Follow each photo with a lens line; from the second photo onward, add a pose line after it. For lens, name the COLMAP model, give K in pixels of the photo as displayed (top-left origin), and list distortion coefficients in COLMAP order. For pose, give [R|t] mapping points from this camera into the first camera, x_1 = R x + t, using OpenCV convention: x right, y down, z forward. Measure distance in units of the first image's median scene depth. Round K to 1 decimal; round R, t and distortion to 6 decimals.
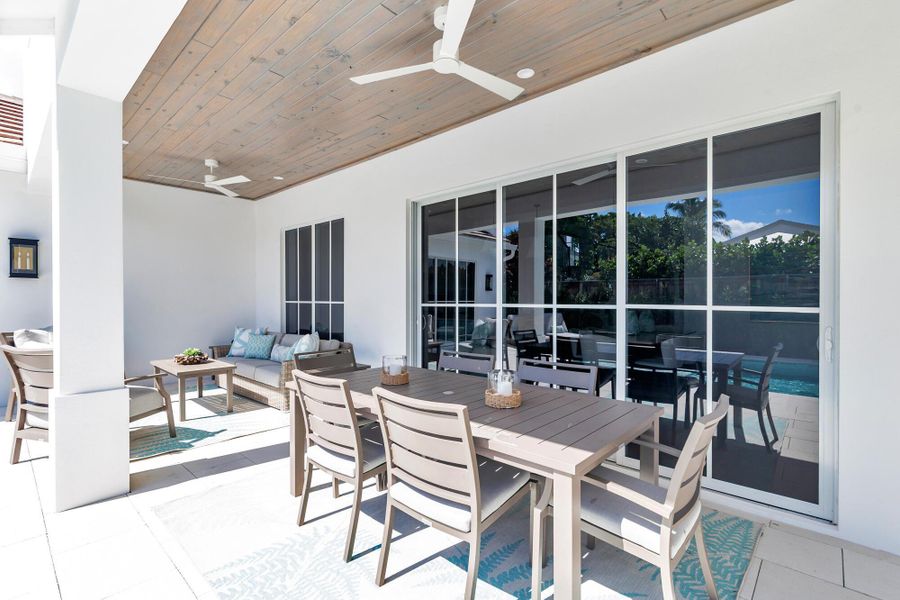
lens RADIAL K [[412.2, 0, 447.1], [0, 412.2, 298.1], [0, 0, 1]] dist [-0.000806, -0.000419]
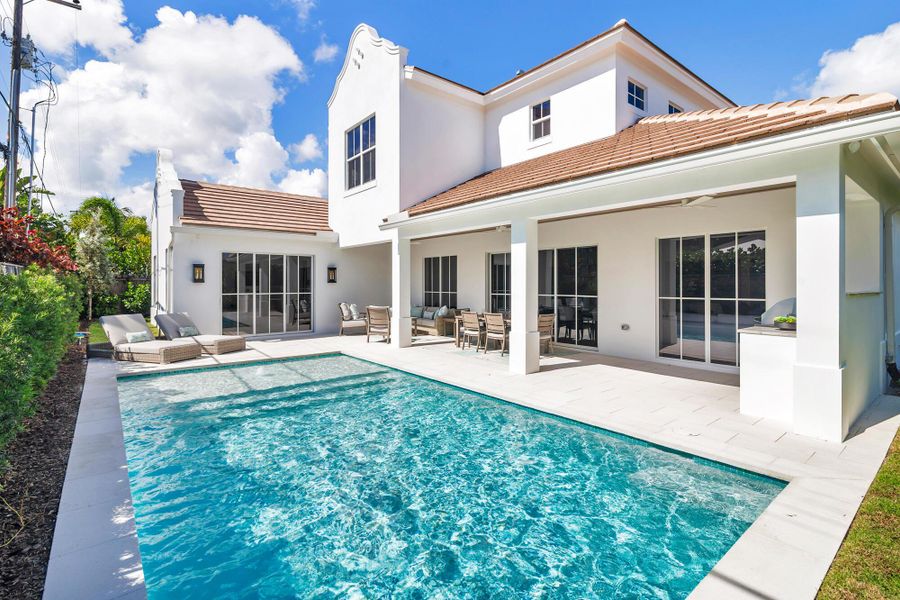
lens RADIAL K [[419.6, 0, 447.0], [0, 419.6, 282.8], [0, 0, 1]] dist [-0.000102, -0.000068]
pose [[0.989423, 0.000110, -0.145060, 0.040298], [-0.000185, 1.000000, -0.000503, -0.050070], [0.145060, 0.000525, 0.989423, -1.549610]]
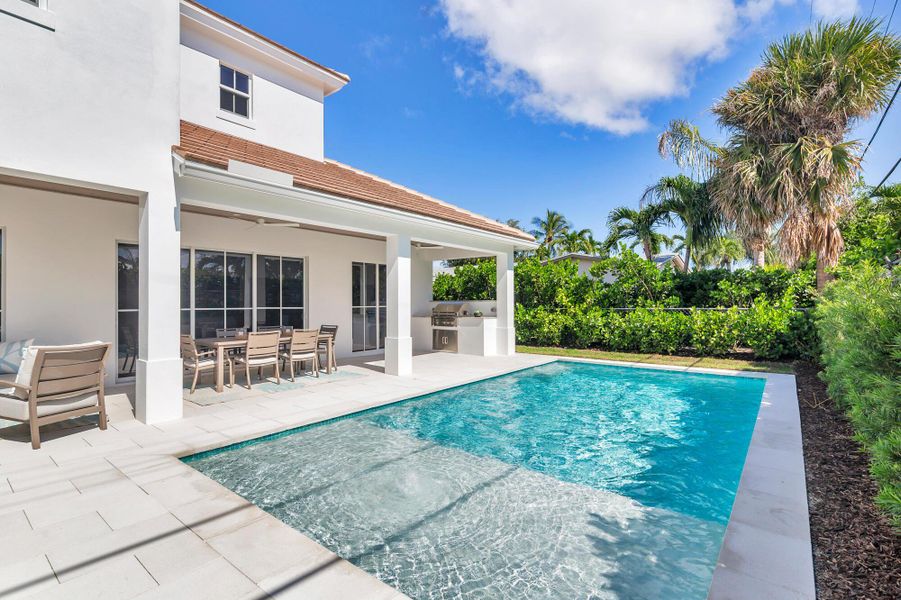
lens RADIAL K [[418.7, 0, 447.8], [0, 418.7, 298.9], [0, 0, 1]] dist [-0.000226, -0.000089]
pose [[-0.064818, 0.003782, 0.997890, -1.629489], [0.000743, 0.999993, -0.003742, -0.020797], [-0.997897, 0.000499, -0.064820, -0.064452]]
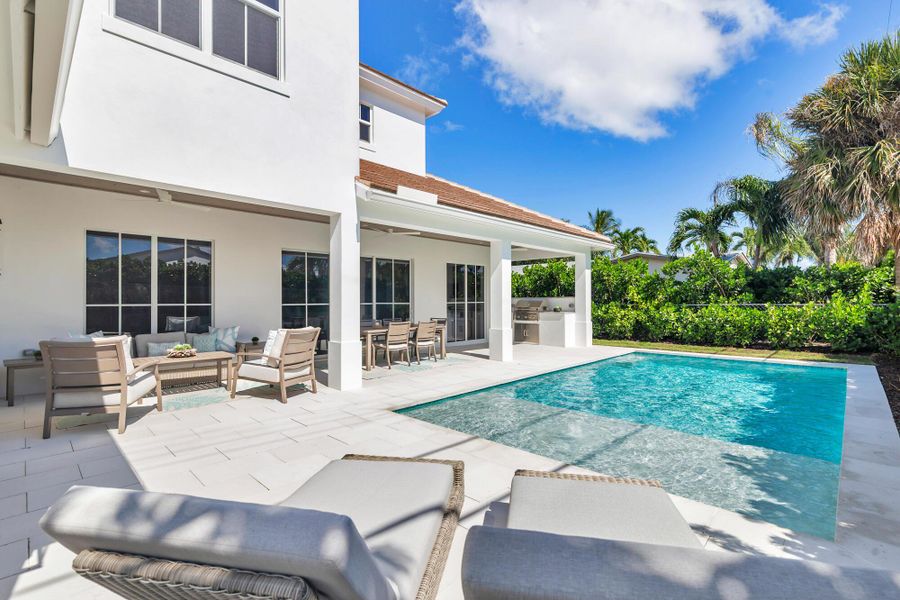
lens RADIAL K [[412.2, 0, 447.1], [0, 412.2, 298.1], [0, 0, 1]] dist [-0.000806, -0.000419]
pose [[0.029412, 0.000528, 0.999567, -1.869604], [0.001442, 0.999999, -0.000571, -0.013514], [-0.999566, 0.001458, 0.029411, 0.226514]]
